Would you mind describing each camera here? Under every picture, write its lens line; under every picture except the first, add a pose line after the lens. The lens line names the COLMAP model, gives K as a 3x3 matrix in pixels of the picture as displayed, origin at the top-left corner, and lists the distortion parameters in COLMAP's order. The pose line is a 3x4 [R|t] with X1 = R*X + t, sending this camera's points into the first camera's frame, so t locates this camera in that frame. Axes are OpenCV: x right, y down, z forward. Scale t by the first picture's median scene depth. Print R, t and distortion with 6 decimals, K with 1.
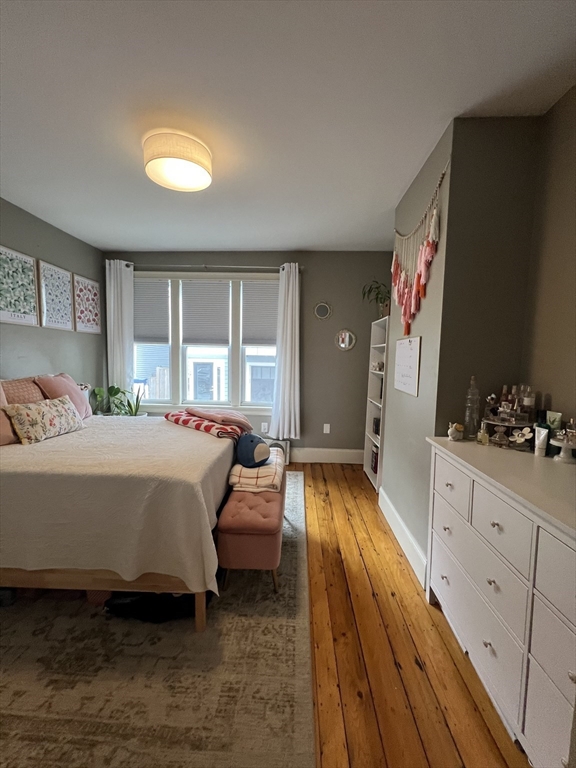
lens RADIAL K [[307.4, 0, 288.9], [0, 307.4, 381.5], [0, 0, 1]] dist [-0.001833, 0.000699]
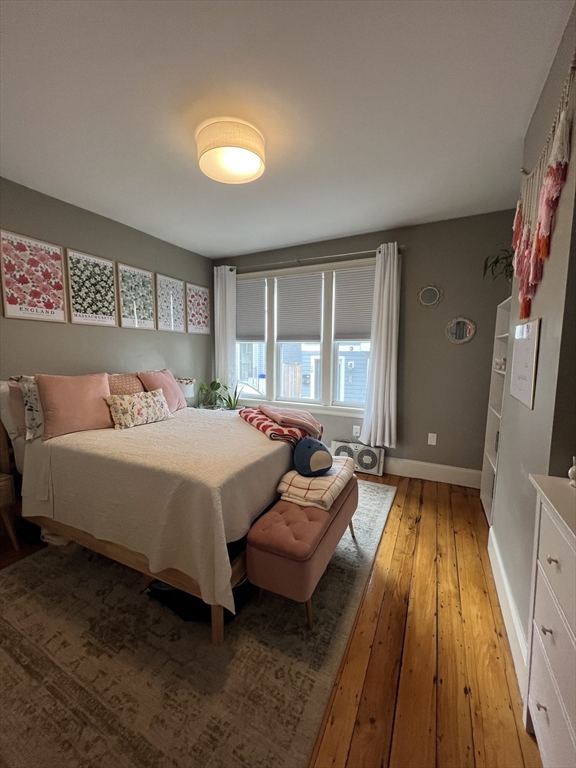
lens RADIAL K [[307.4, 0, 290.3], [0, 307.4, 381.8], [0, 0, 1]] dist [-0.001833, 0.000699]
pose [[0.910420, 0.025337, -0.412908, 0.202675], [-0.020520, 0.999660, 0.016097, -0.009607], [0.413175, -0.006182, 0.910630, 0.168573]]
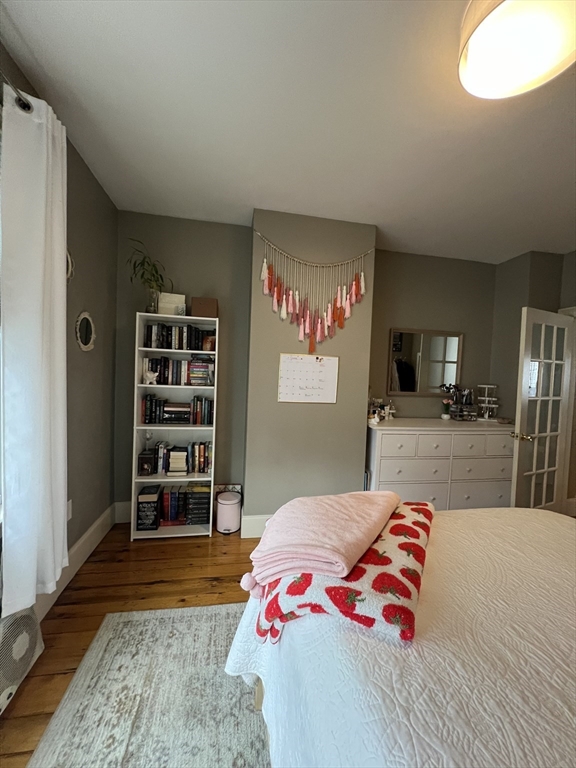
lens RADIAL K [[307.4, 0, 286.9], [0, 307.4, 384.0], [0, 0, 1]] dist [-0.001833, 0.000699]
pose [[-0.203487, -0.069070, 0.976638, -0.713666], [0.034726, 0.996372, 0.077700, -0.121484], [-0.978462, 0.049726, -0.200350, 1.347270]]
